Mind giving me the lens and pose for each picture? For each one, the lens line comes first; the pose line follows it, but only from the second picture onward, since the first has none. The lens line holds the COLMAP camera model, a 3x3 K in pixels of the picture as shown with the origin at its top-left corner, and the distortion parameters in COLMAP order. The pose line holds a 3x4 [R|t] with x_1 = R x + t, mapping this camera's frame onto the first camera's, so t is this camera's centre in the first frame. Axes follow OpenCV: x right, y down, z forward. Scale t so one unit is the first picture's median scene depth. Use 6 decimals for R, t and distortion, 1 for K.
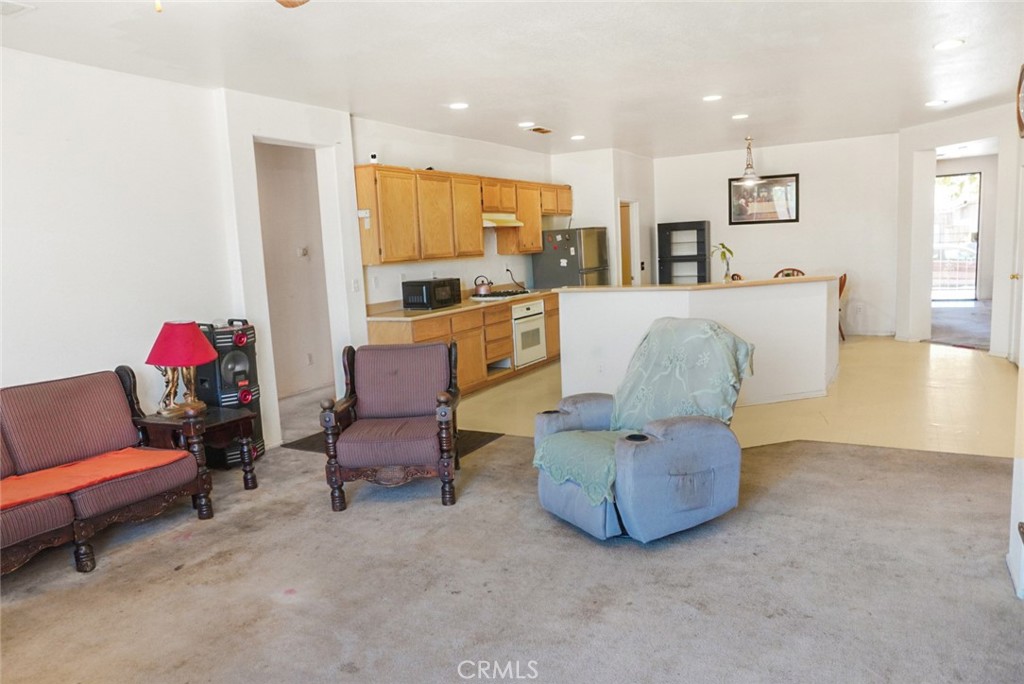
lens RADIAL K [[695.1, 0, 510.7], [0, 695.1, 346.6], [0, 0, 1]] dist [-0.040534, 0.034344]
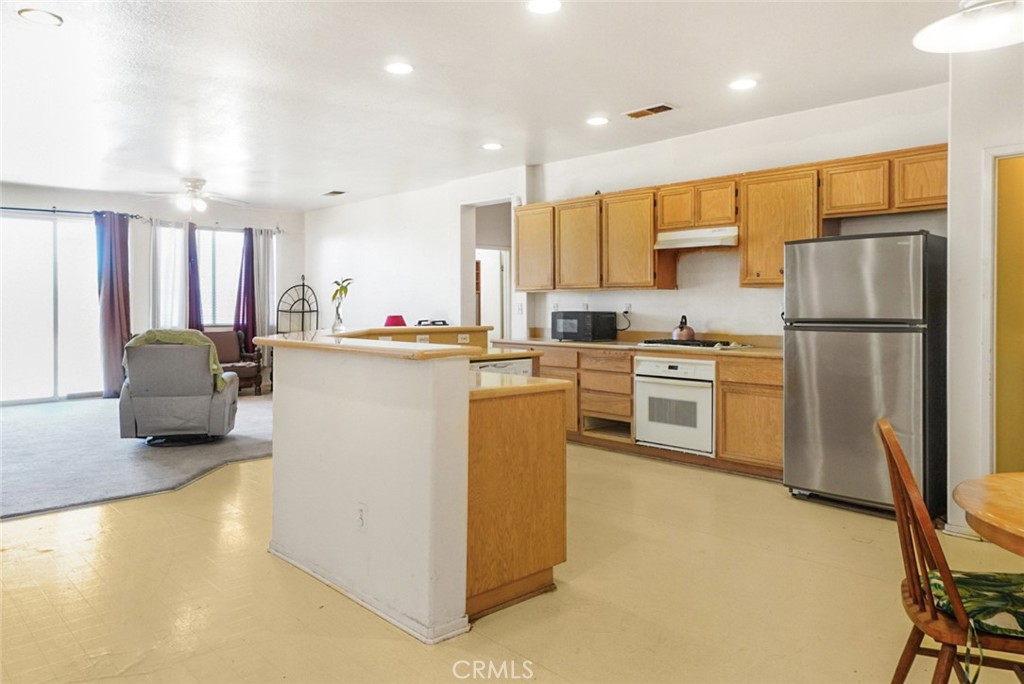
lens RADIAL K [[695.1, 0, 512.6], [0, 695.1, 332.5], [0, 0, 1]] dist [-0.040534, 0.034344]
pose [[-0.296571, 0.094451, -0.950329, 0.695628], [-0.120639, 0.983421, 0.135388, -0.157035], [0.947361, 0.154798, -0.280259, 1.005255]]
